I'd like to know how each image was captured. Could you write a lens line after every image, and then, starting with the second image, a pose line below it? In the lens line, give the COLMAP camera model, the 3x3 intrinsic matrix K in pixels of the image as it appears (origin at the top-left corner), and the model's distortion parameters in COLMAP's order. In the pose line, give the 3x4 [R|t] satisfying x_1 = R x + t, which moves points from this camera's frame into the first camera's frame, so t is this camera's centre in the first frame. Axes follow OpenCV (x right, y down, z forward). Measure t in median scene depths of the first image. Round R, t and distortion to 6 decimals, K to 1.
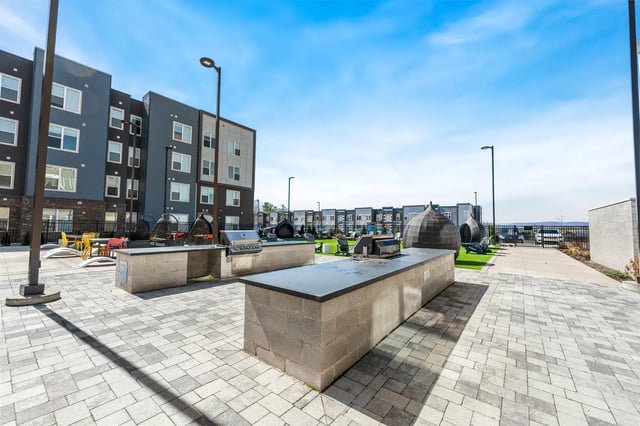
lens RADIAL K [[256.9, 0, 320.5], [0, 256.9, 215.8], [0, 0, 1]] dist [0.001576, 0.000003]
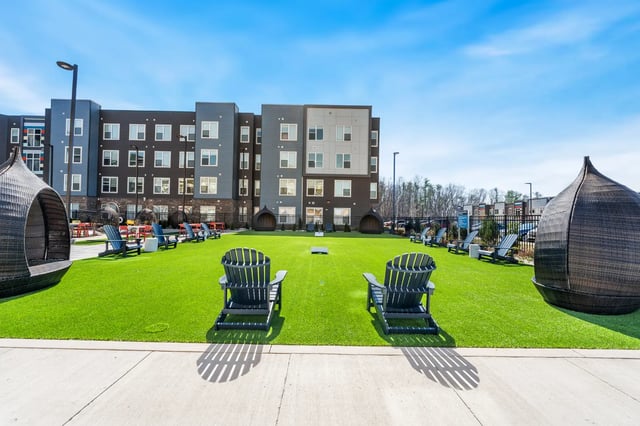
lens RADIAL K [[244.1, 0, 319.7], [0, 244.1, 213.8], [0, 0, 1]] dist [0.012457, 0.000066]
pose [[0.613643, -0.011378, -0.789501, 0.332245], [0.023896, 0.999706, 0.004165, 0.019395], [0.789222, -0.021422, 0.613735, 0.434908]]
